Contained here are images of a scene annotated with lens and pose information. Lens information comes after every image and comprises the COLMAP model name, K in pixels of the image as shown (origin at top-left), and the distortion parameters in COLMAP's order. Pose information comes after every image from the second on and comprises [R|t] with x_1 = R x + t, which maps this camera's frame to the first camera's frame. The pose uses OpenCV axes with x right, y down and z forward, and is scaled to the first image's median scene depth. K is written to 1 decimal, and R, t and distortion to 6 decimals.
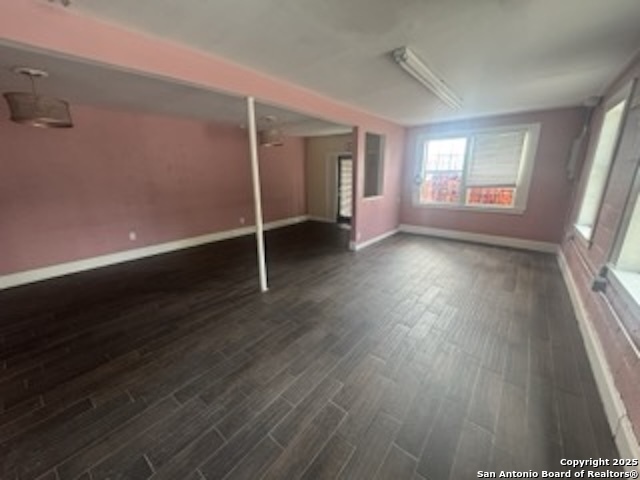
lens RADIAL K [[257.2, 0, 324.7], [0, 257.2, 239.8], [0, 0, 1]] dist [-0.000267, 0.000027]
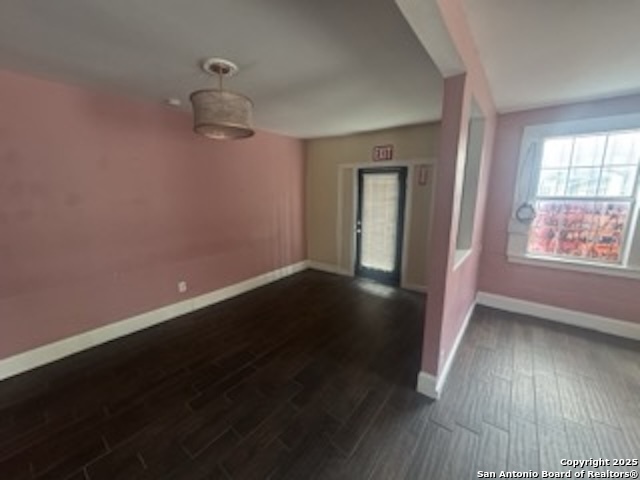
lens RADIAL K [[257.2, 0, 320.0], [0, 257.2, 240.0], [0, 0, 1]] dist [0.000550, 0.000036]
pose [[0.999946, 0.003718, 0.009693, -0.050991], [-0.003066, 0.997782, -0.066496, -0.140159], [-0.009919, 0.066462, 0.997740, 0.480780]]
